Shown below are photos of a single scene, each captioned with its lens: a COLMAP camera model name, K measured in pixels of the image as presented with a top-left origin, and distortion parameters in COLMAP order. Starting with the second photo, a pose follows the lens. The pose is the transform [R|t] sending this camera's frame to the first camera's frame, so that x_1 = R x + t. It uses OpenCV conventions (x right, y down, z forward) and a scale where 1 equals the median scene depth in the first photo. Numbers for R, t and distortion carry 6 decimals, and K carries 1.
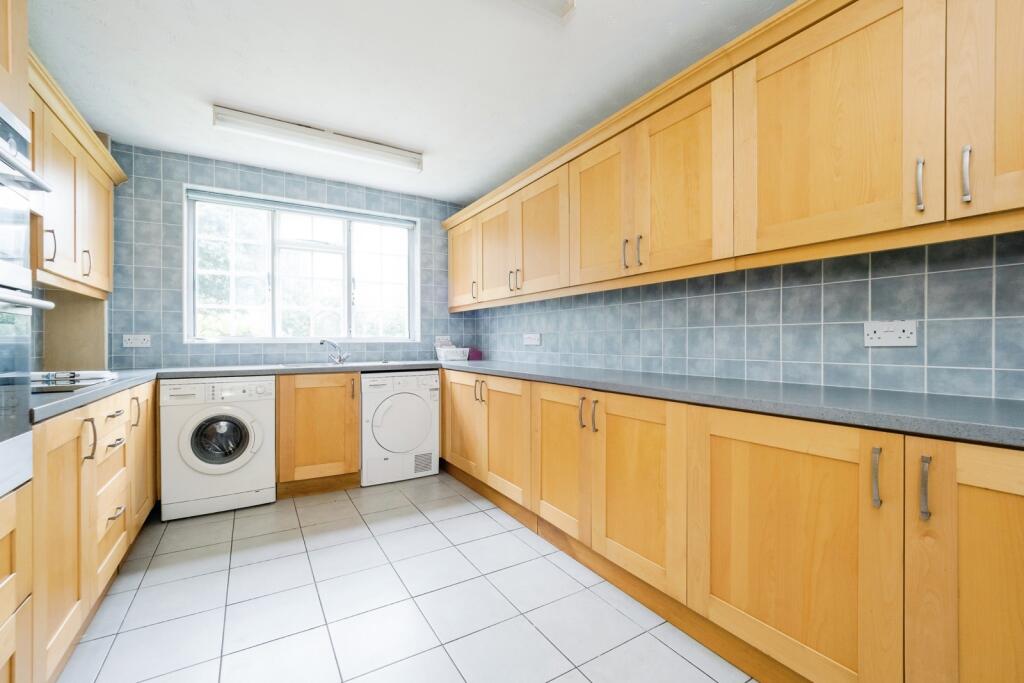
lens RADIAL K [[434.7, 0, 506.8], [0, 434.7, 341.8], [0, 0, 1]] dist [-0.001830, -0.002777]
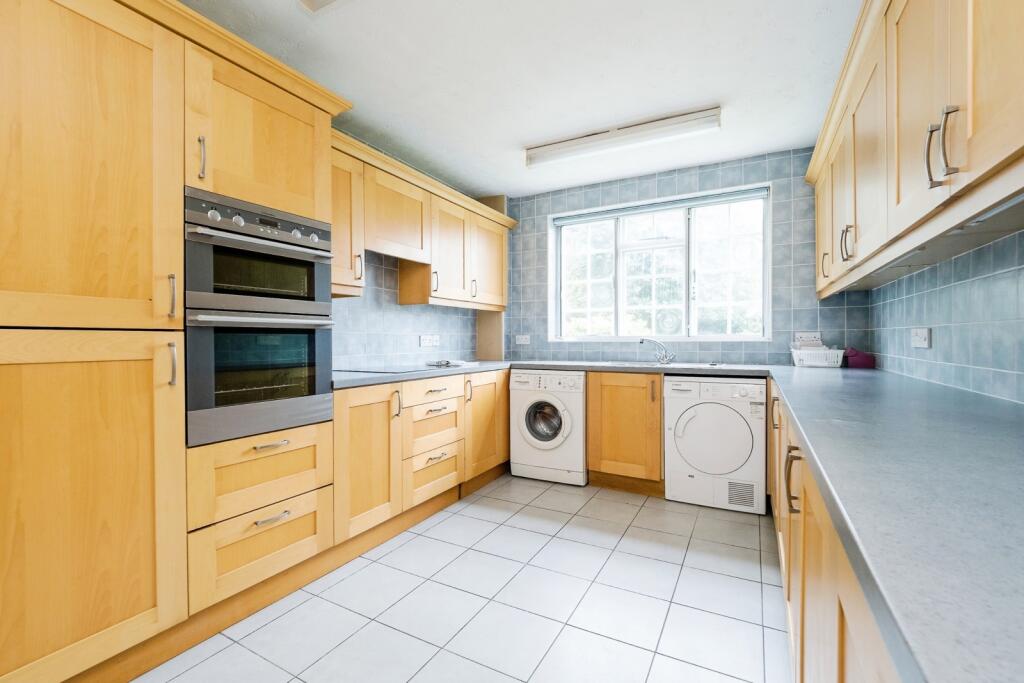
lens RADIAL K [[434.7, 0, 513.2], [0, 434.7, 343.1], [0, 0, 1]] dist [-0.001830, -0.002777]
pose [[0.510835, 0.008658, -0.859635, 0.291675], [0.002919, 0.999926, 0.011805, -0.007630], [0.859674, -0.008540, 0.510772, 0.257541]]
